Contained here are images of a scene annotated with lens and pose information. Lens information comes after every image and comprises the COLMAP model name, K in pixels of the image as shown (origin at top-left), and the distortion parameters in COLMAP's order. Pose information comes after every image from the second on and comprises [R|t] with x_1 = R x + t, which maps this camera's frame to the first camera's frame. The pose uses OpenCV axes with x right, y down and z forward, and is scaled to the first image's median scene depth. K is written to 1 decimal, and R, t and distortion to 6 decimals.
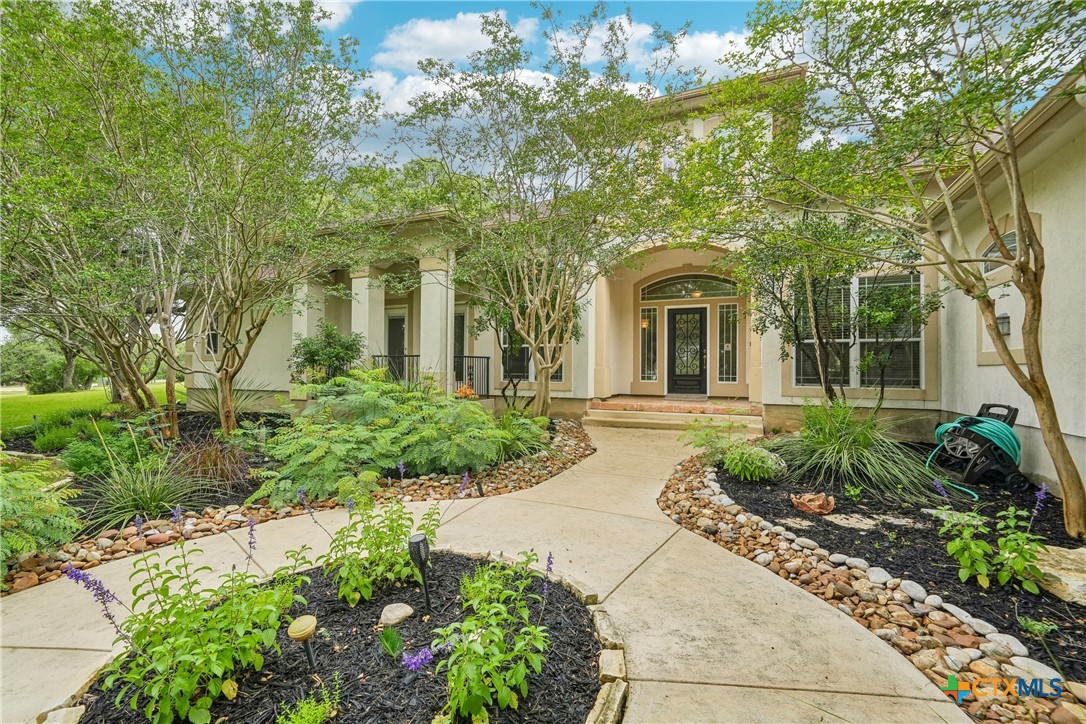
lens RADIAL K [[495.3, 0, 542.6], [0, 495.3, 359.1], [0, 0, 1]] dist [0.008010, 0.000316]
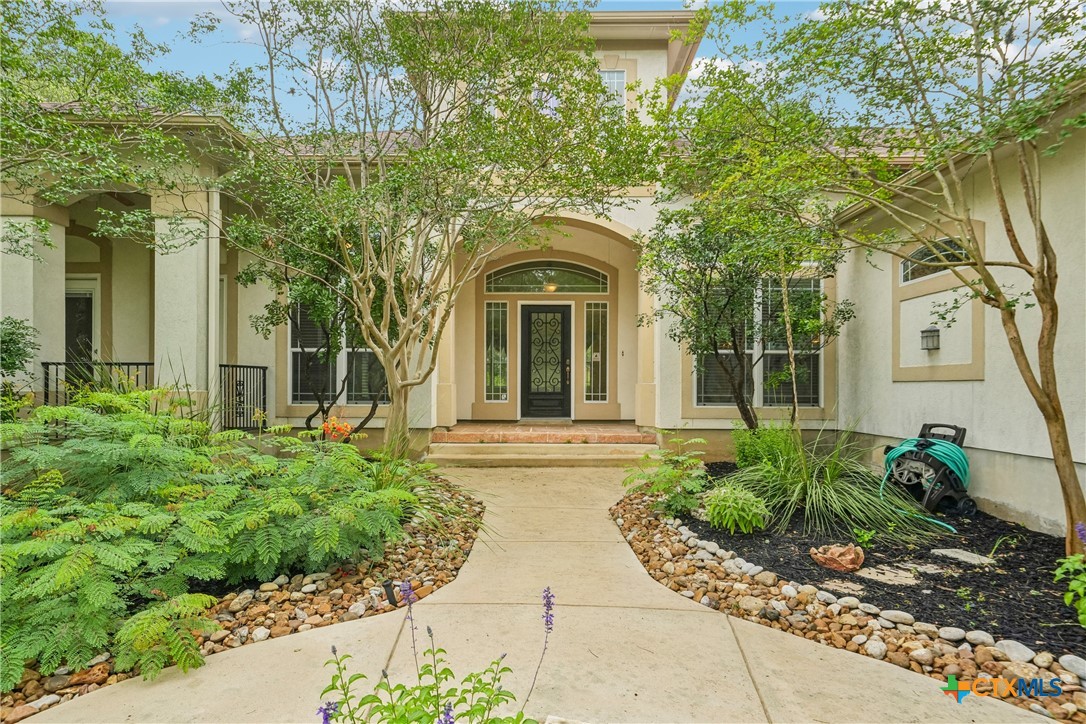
lens RADIAL K [[641.3, 0, 543.3], [0, 641.3, 376.7], [0, 0, 1]] dist [0.004563, 0.025525]
pose [[0.909552, 0.002466, 0.415583, -0.259550], [-0.006836, 0.999936, 0.009028, -0.003097], [-0.415534, -0.011052, 0.909511, 0.222612]]
